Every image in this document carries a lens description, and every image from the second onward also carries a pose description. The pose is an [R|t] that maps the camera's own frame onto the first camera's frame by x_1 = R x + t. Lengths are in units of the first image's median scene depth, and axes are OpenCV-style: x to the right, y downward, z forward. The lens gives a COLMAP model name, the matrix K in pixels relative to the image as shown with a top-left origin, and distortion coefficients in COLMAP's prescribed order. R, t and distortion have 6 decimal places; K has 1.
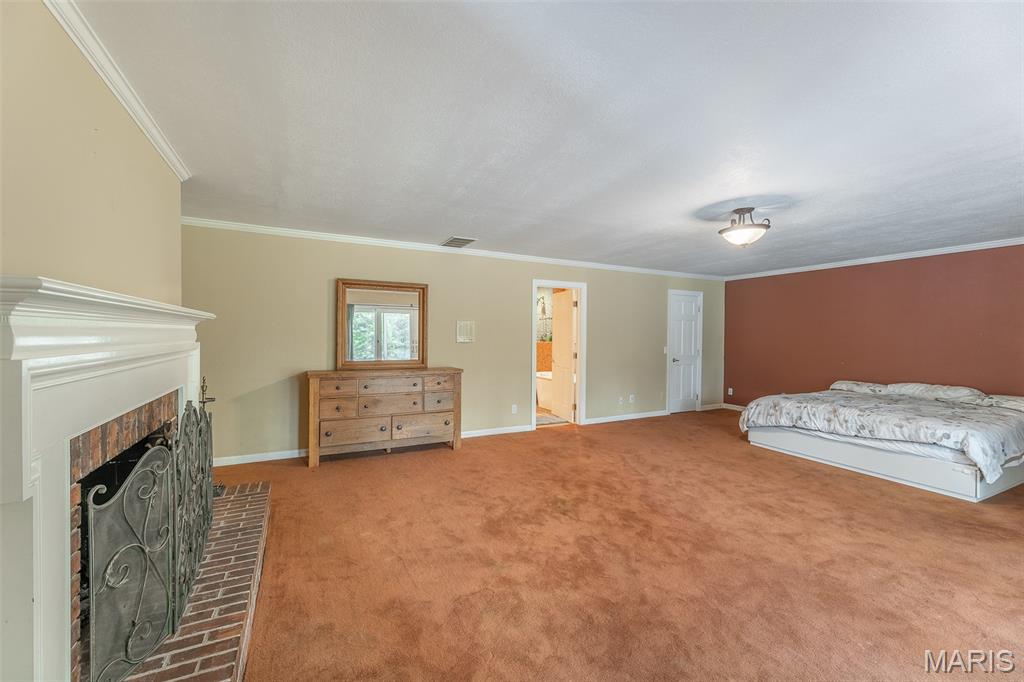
lens RADIAL K [[403.4, 0, 510.3], [0, 403.4, 340.8], [0, 0, 1]] dist [0.003726, -0.000415]
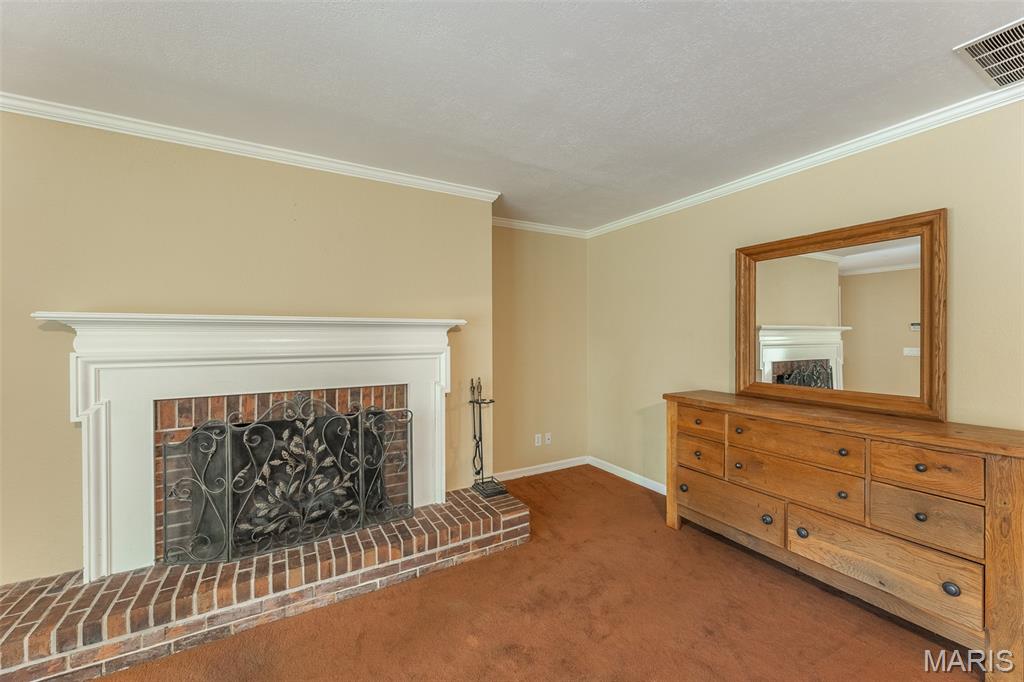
lens RADIAL K [[403.4, 0, 512.3], [0, 403.4, 337.0], [0, 0, 1]] dist [0.003726, -0.000415]
pose [[0.042012, -0.011769, -0.999048, 0.199055], [-0.011666, 0.999857, -0.012269, -0.005939], [0.999049, 0.012171, 0.041869, 0.670414]]
